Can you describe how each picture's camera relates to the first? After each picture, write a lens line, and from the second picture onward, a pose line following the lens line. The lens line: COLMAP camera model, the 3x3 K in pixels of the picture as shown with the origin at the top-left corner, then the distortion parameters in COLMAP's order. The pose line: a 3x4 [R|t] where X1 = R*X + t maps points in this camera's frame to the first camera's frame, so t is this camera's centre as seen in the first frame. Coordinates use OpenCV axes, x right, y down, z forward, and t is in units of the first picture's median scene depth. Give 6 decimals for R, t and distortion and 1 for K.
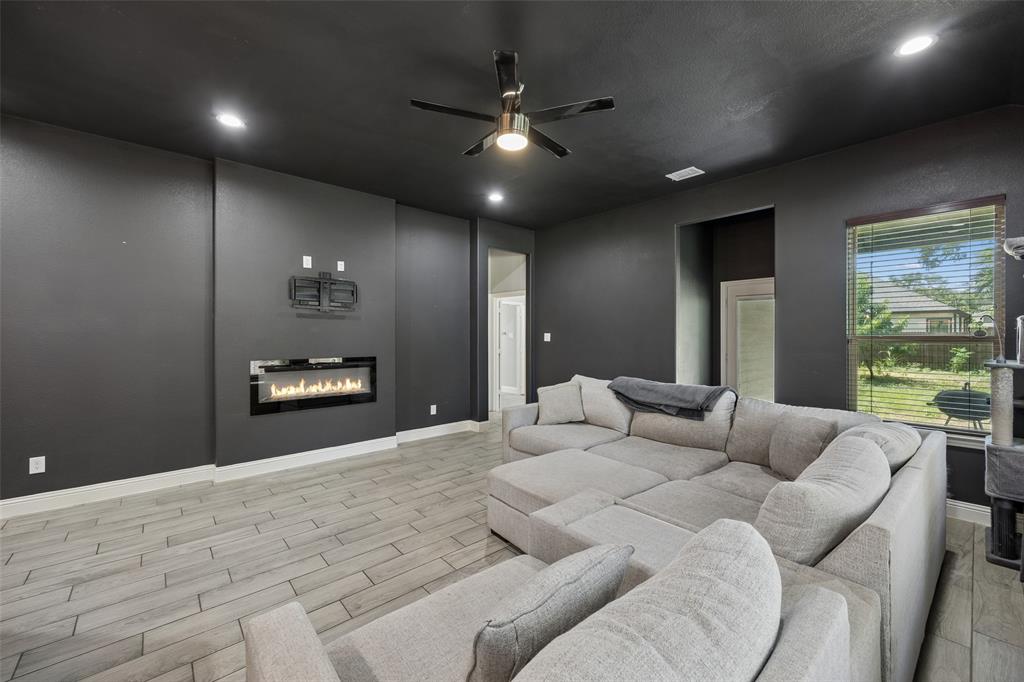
lens RADIAL K [[407.7, 0, 511.3], [0, 407.7, 328.8], [0, 0, 1]] dist [0.000726, -0.000003]
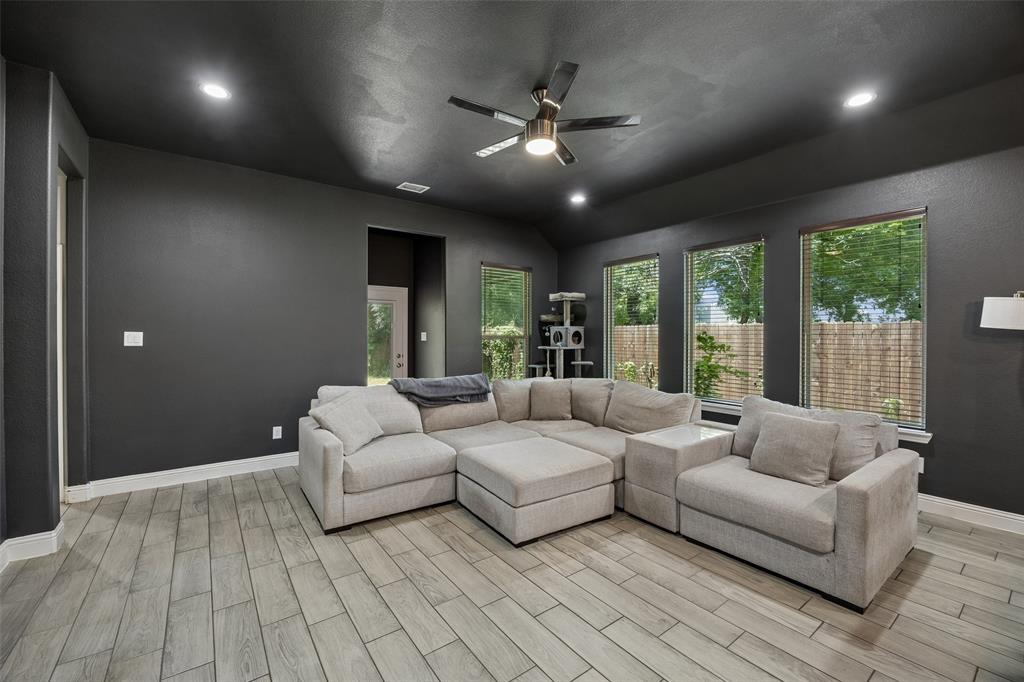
lens RADIAL K [[418.2, 0, 511.2], [0, 418.2, 336.8], [0, 0, 1]] dist [-0.014223, -0.000202]
pose [[0.082869, -0.002683, 0.996557, -0.698559], [-0.015275, 0.999875, 0.003962, 0.010481], [-0.996443, -0.015550, 0.082817, 0.660217]]
